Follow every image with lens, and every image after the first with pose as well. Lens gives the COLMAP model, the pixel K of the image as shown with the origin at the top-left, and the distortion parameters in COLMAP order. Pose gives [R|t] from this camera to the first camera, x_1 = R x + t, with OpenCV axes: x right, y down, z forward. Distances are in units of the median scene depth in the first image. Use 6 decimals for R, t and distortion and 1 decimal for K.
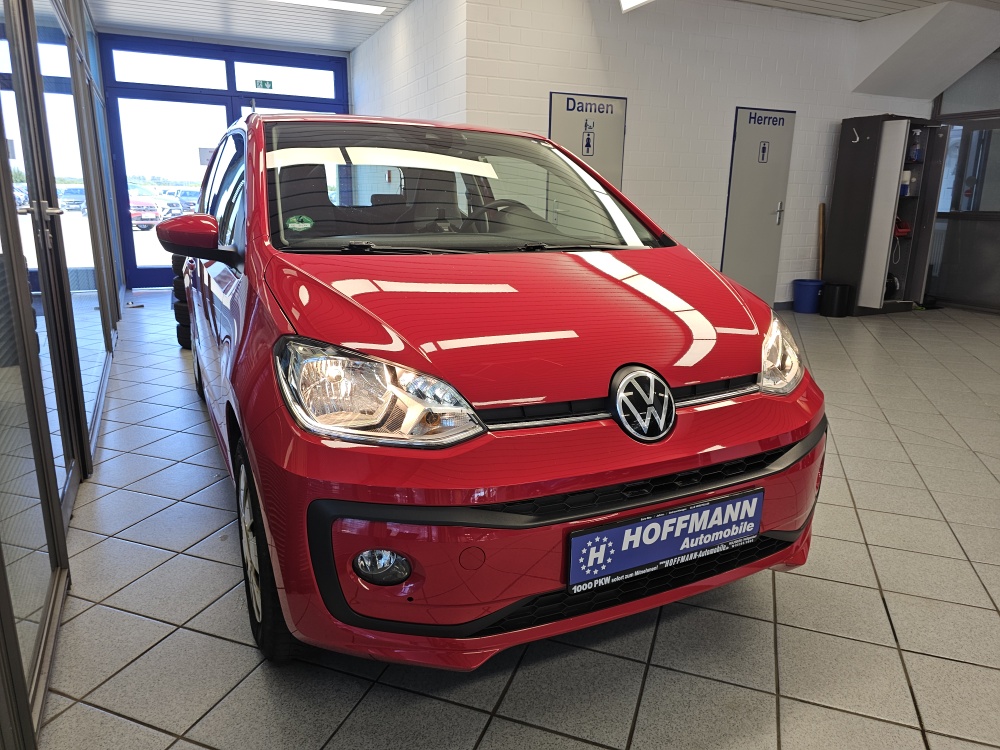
lens RADIAL K [[674.5, 0, 500.0], [0, 674.5, 375.0], [0, 0, 1]] dist [0.037911, -0.042737]
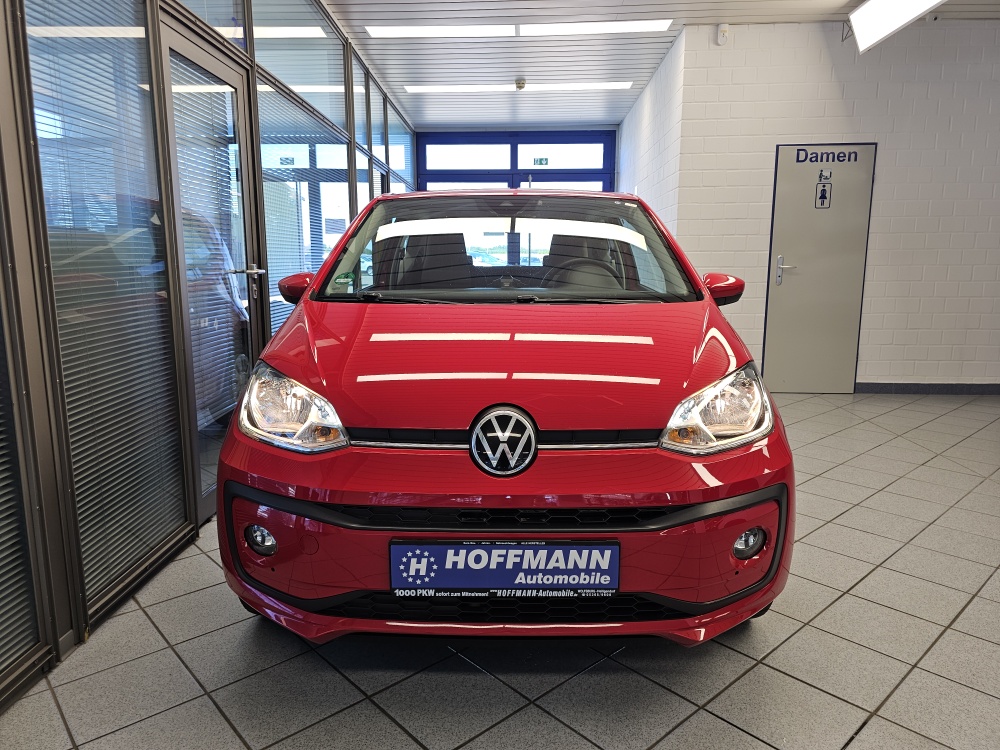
lens RADIAL K [[672.5, 0, 501.6], [0, 672.5, 383.5], [0, 0, 1]] dist [0.044506, -0.045925]
pose [[0.885517, 0.067887, -0.459621, 0.691501], [-0.101510, 0.993636, -0.048809, 0.003965], [0.453383, 0.089877, 0.886773, 0.035358]]
